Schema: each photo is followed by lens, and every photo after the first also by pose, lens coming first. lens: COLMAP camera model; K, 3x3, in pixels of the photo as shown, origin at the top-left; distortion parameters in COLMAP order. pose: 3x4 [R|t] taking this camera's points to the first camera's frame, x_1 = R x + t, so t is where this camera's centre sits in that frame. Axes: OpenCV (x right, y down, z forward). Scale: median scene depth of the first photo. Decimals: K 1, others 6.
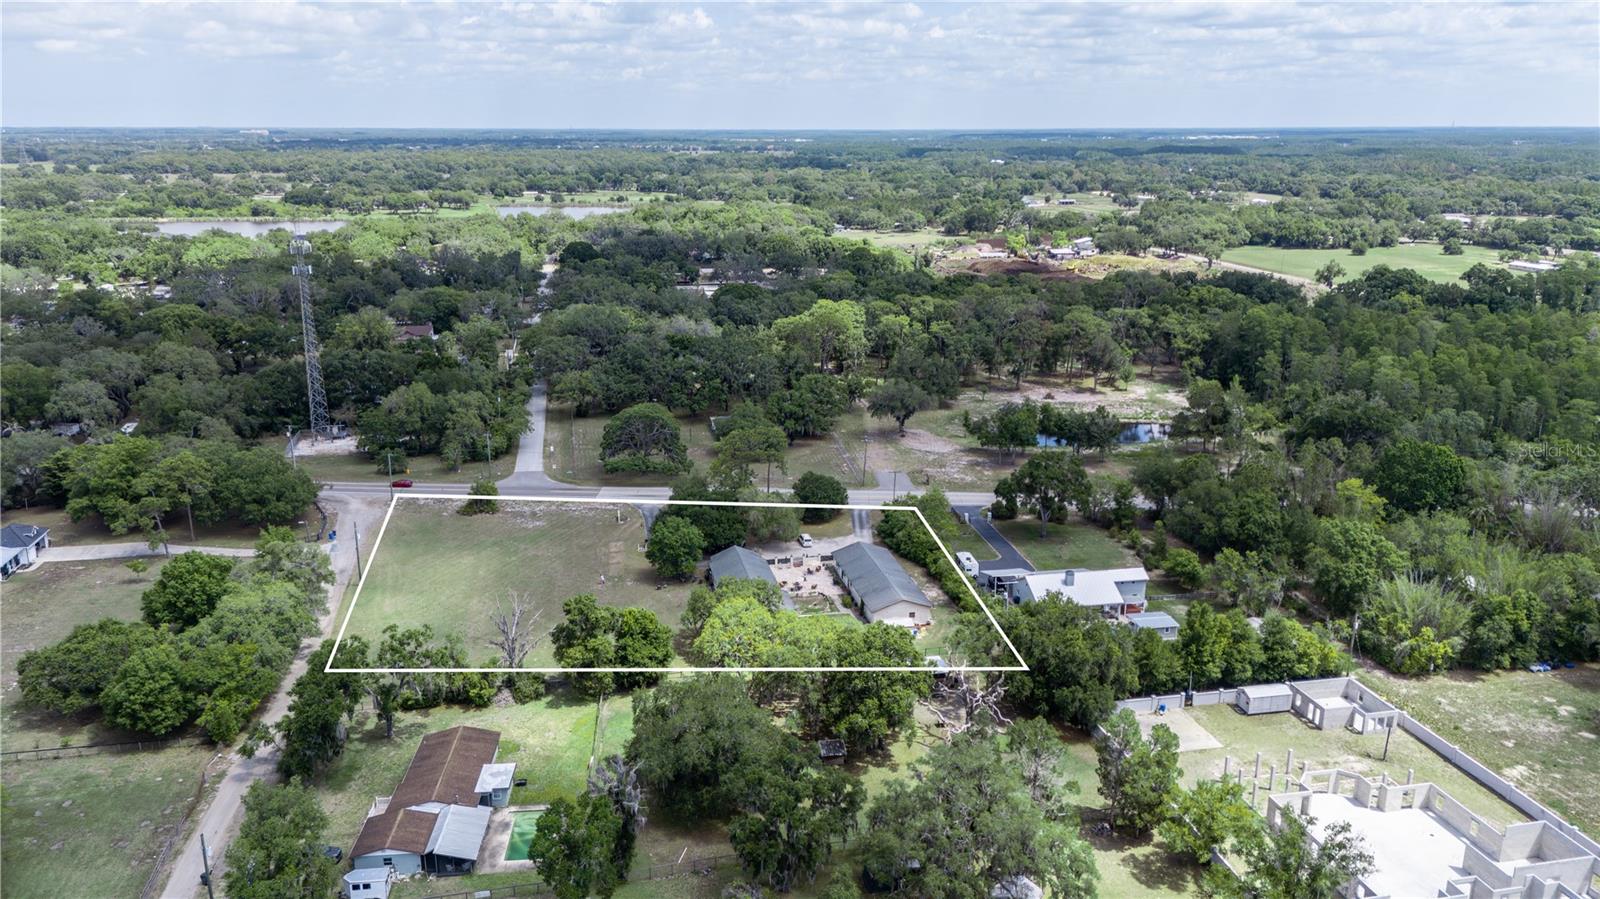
lens RADIAL K [[1186.0, 0, 795.5], [0, 1186.0, 431.2], [0, 0, 1]] dist [0.091880, -0.104166]
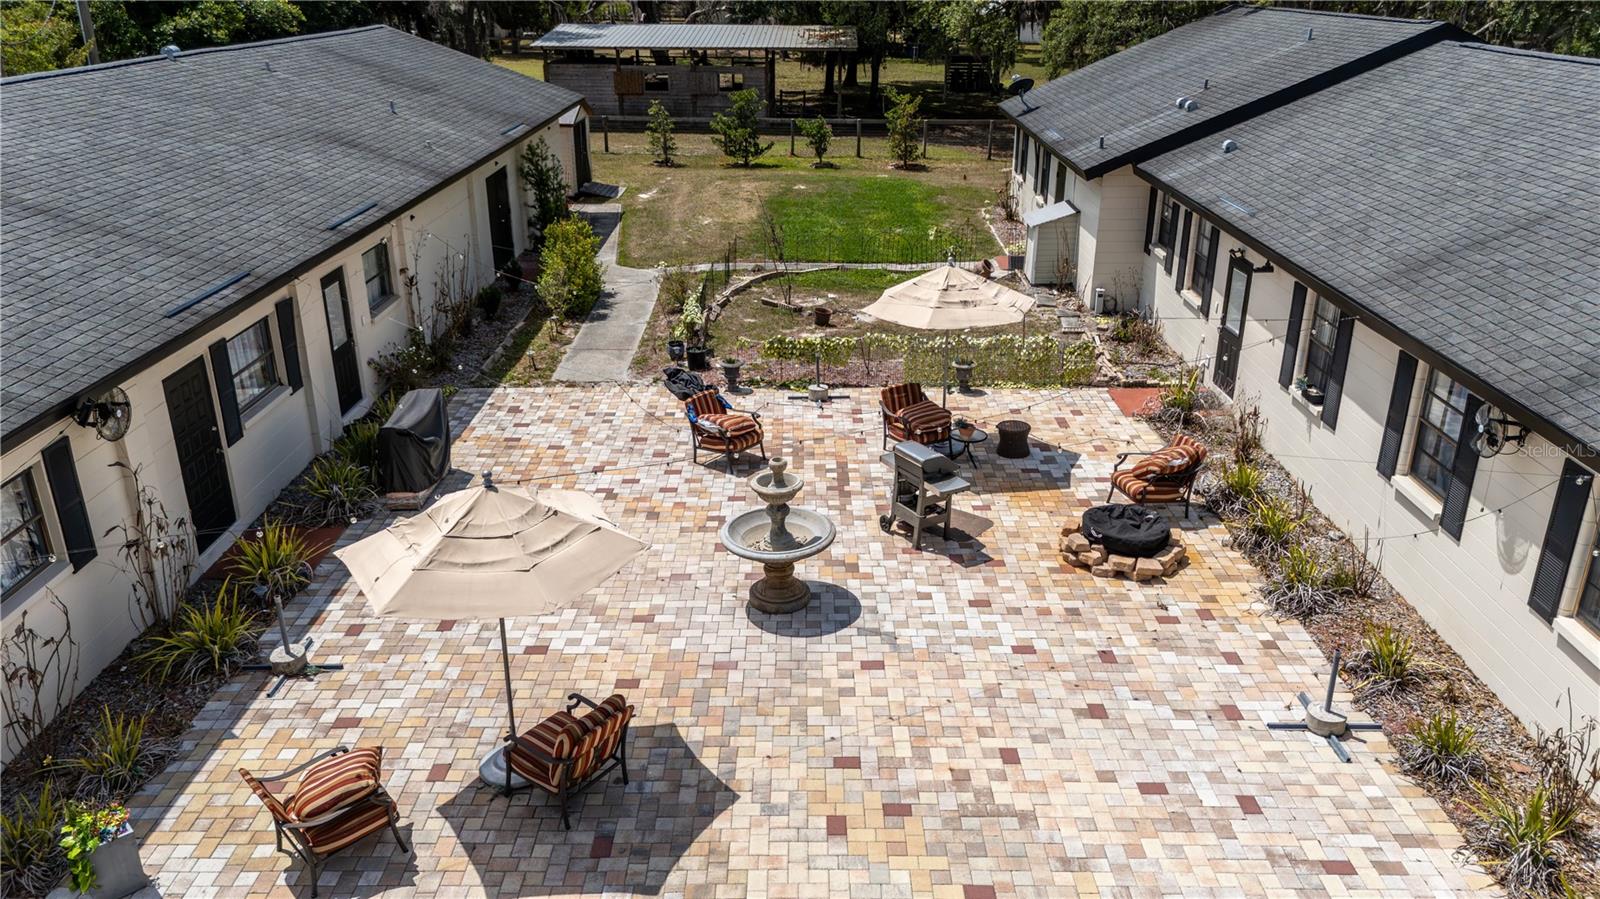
lens RADIAL K [[1186.0, 0, 795.5], [0, 1186.0, 431.2], [0, 0, 1]] dist [0.091880, -0.104166]
pose [[-0.976680, -0.081123, 0.198786, -0.004106], [0.049419, 0.816070, 0.575836, 0.079273], [-0.208936, 0.572232, -0.793030, 0.992461]]
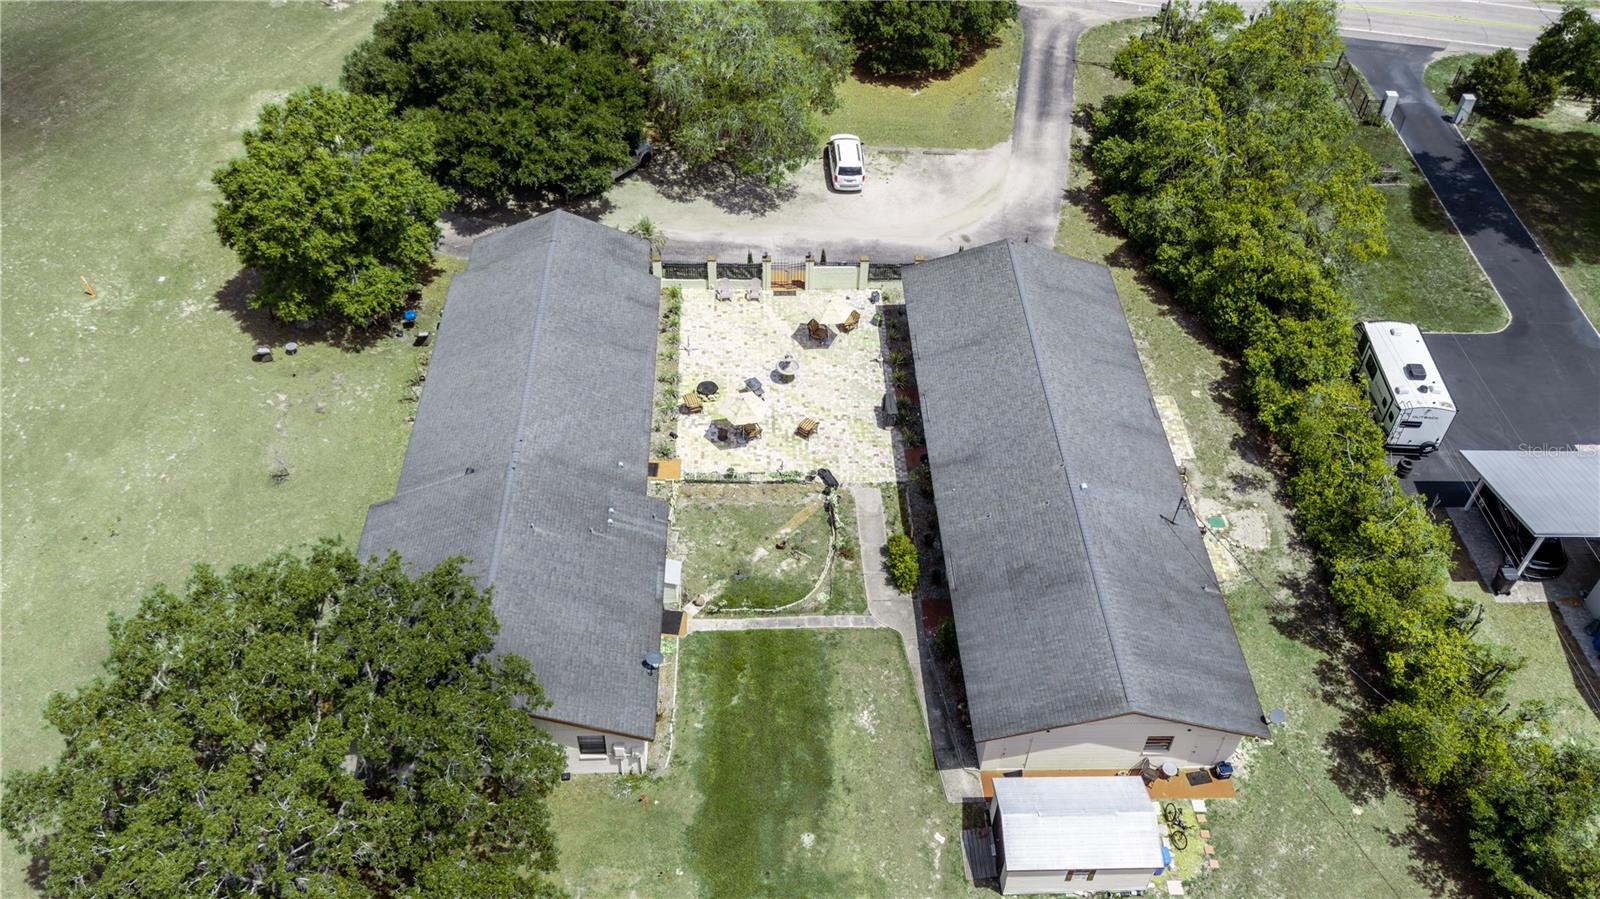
lens RADIAL K [[1242.6, 0, 800.6], [0, 1242.6, 512.5], [0, 0, 1]] dist [0.077168, -0.120140]
pose [[0.985903, 0.139224, -0.092796, 0.040627], [-0.067061, 0.836930, 0.543186, -0.007556], [0.153289, -0.529306, 0.834468, 0.702277]]
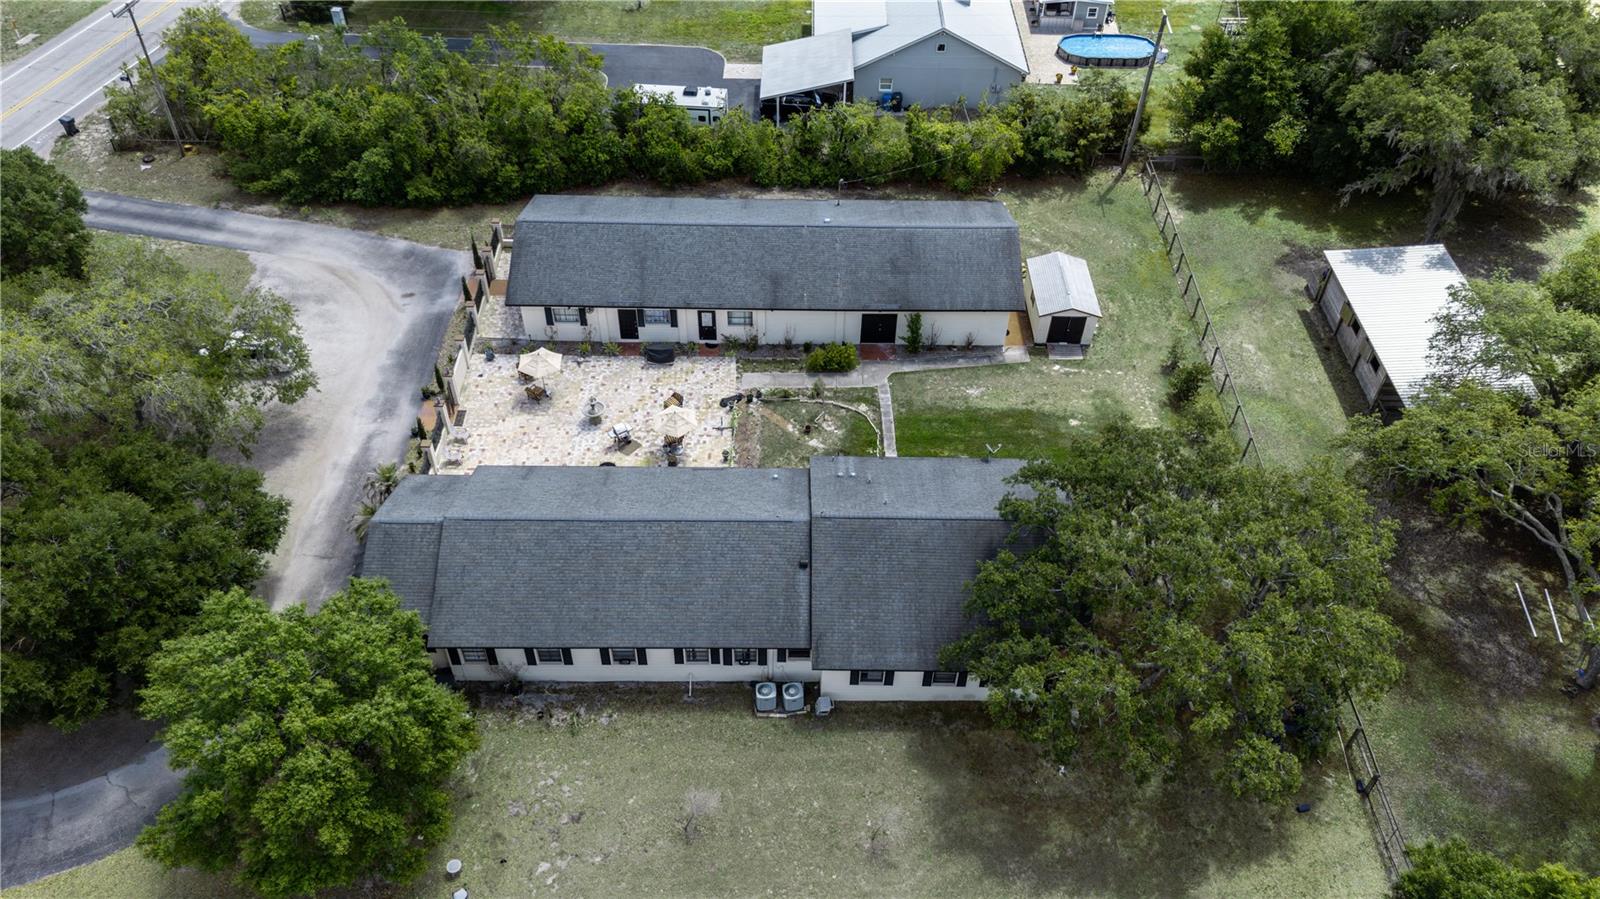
lens RADIAL K [[1208.3, 0, 800.0], [0, 1208.3, 449.5], [0, 0, 1]] dist [0.081186, -0.110501]
pose [[0.191633, -0.682678, 0.705143, -0.190069], [0.221250, 0.730014, 0.646629, -0.050272], [-0.956204, 0.032097, 0.290937, 0.821896]]
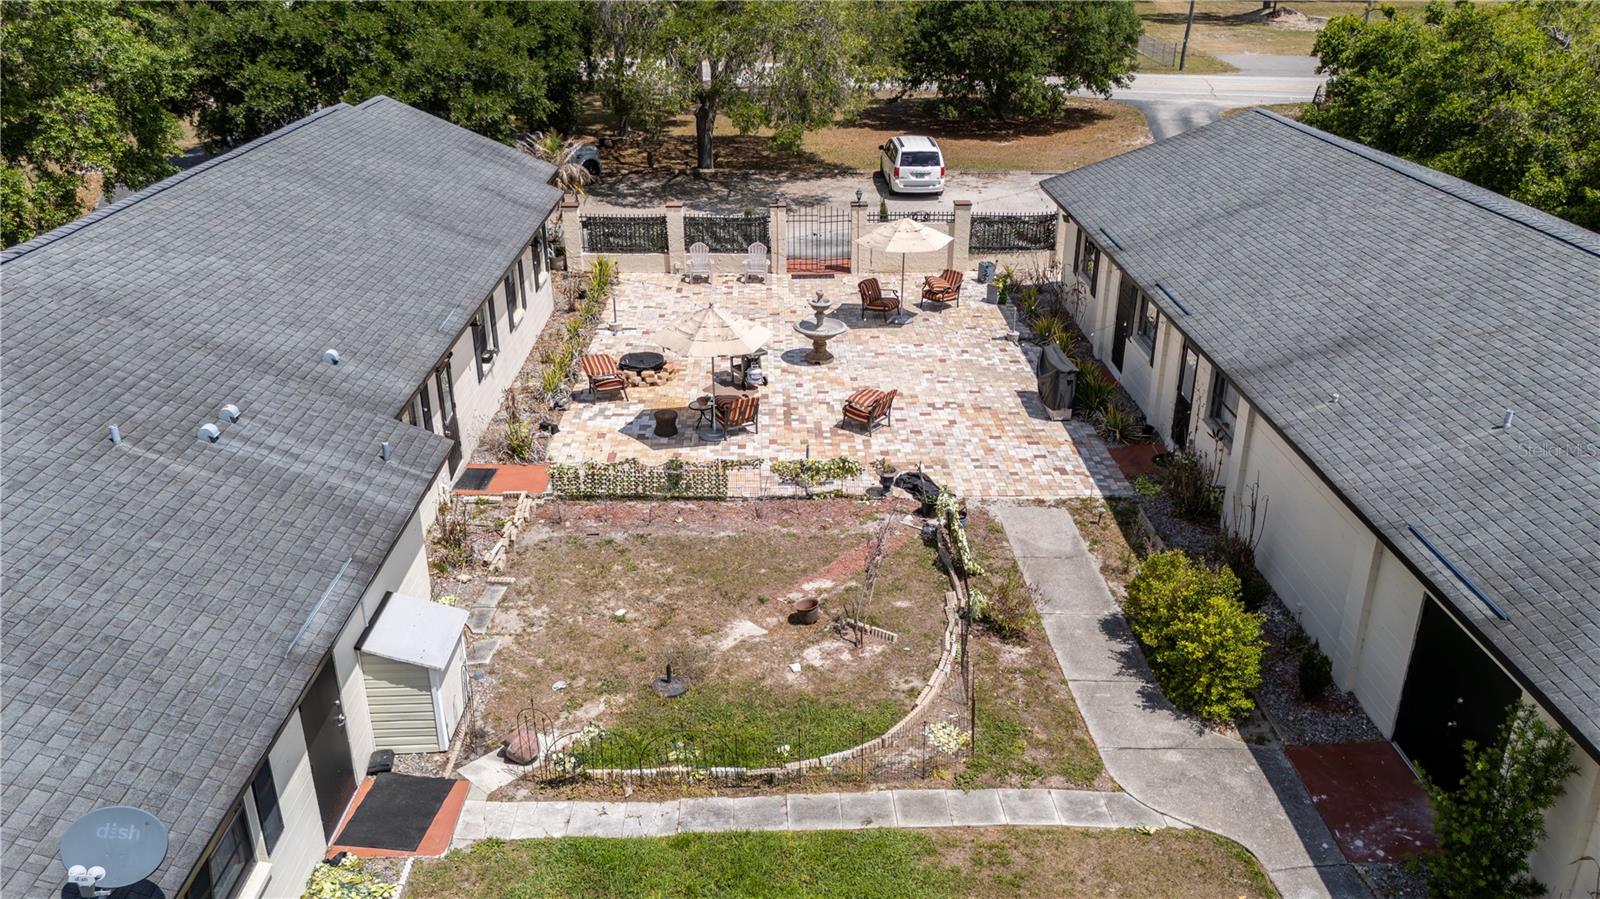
lens RADIAL K [[1208.3, 0, 800.0], [0, 1208.3, 449.5], [0, 0, 1]] dist [0.081186, -0.110501]
pose [[0.983458, 0.073046, -0.165754, 0.027192], [-0.043955, 0.983971, 0.172828, 0.106995], [0.175721, -0.162683, 0.970905, 0.826885]]
